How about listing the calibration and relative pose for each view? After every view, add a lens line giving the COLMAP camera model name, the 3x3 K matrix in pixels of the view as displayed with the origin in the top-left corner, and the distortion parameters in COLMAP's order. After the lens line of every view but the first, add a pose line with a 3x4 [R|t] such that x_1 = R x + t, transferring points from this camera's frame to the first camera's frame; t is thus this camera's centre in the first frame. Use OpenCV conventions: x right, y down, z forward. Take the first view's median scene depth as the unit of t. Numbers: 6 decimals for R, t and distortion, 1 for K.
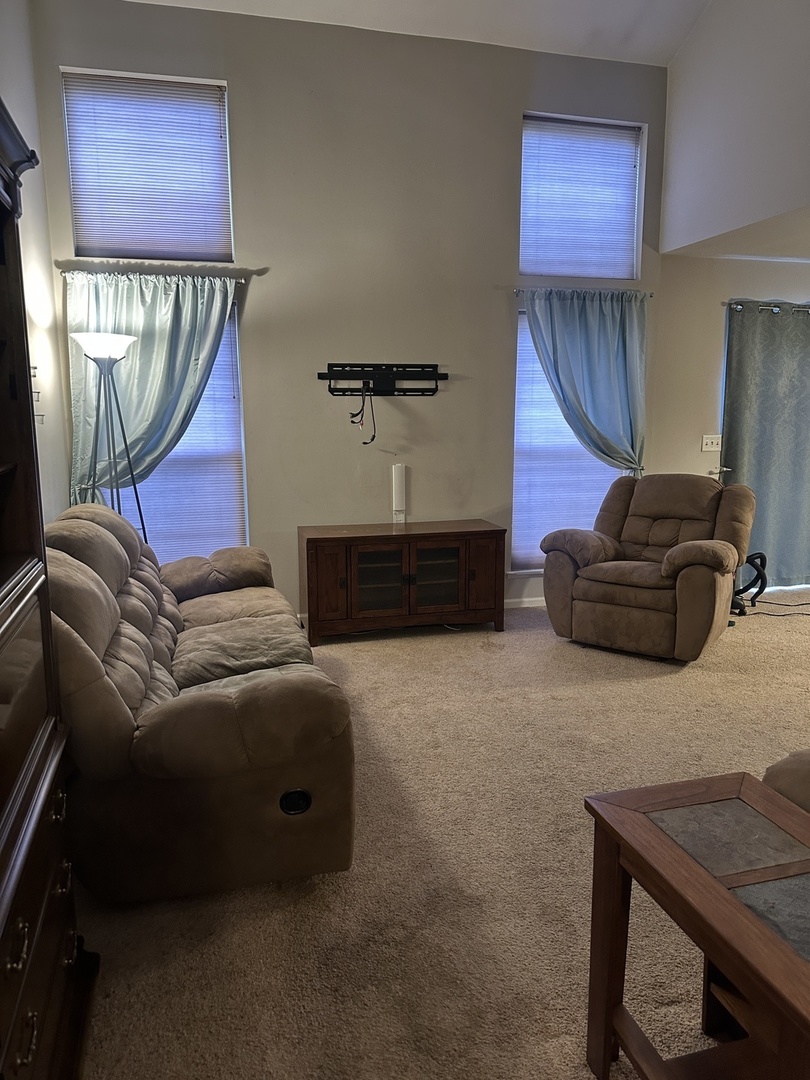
lens RADIAL K [[779.3, 0, 405.0], [0, 779.3, 540.0], [0, 0, 1]] dist [0.134239, -0.155864]
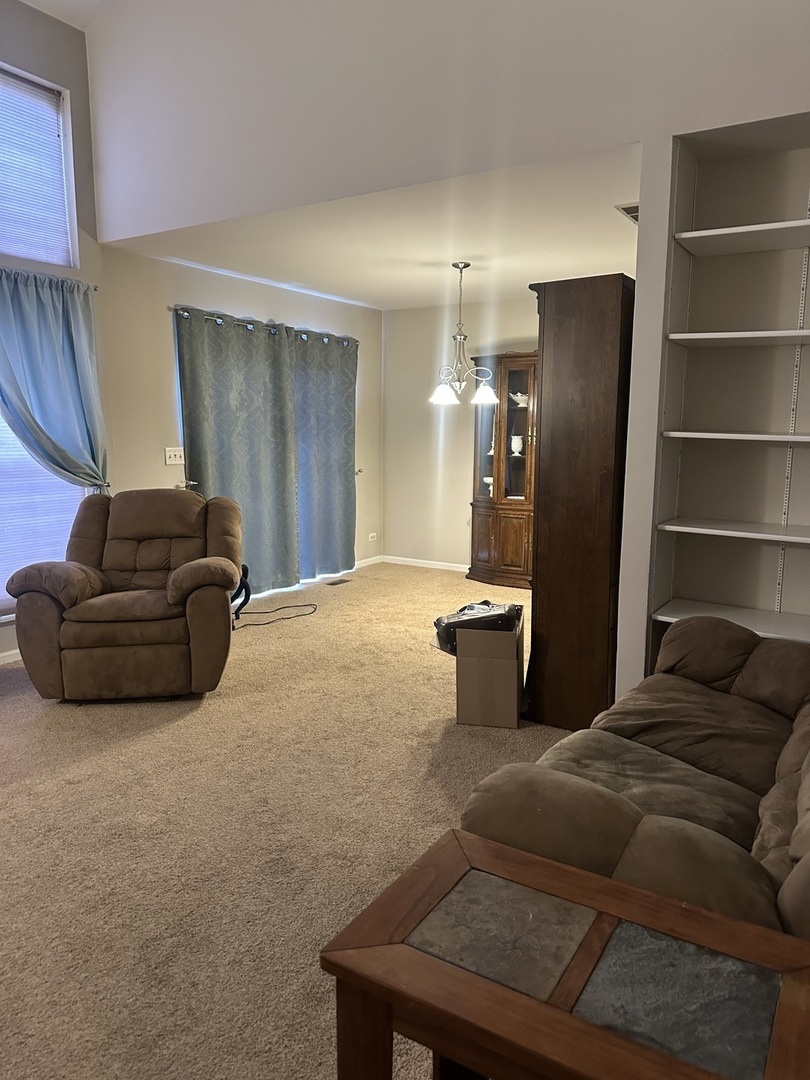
lens RADIAL K [[779.3, 0, 405.0], [0, 779.3, 540.0], [0, 0, 1]] dist [0.134239, -0.155864]
pose [[0.744417, -0.096228, 0.660745, -0.048547], [0.110450, 0.993675, 0.020277, -0.012658], [-0.658517, 0.057885, 0.750337, 0.139917]]
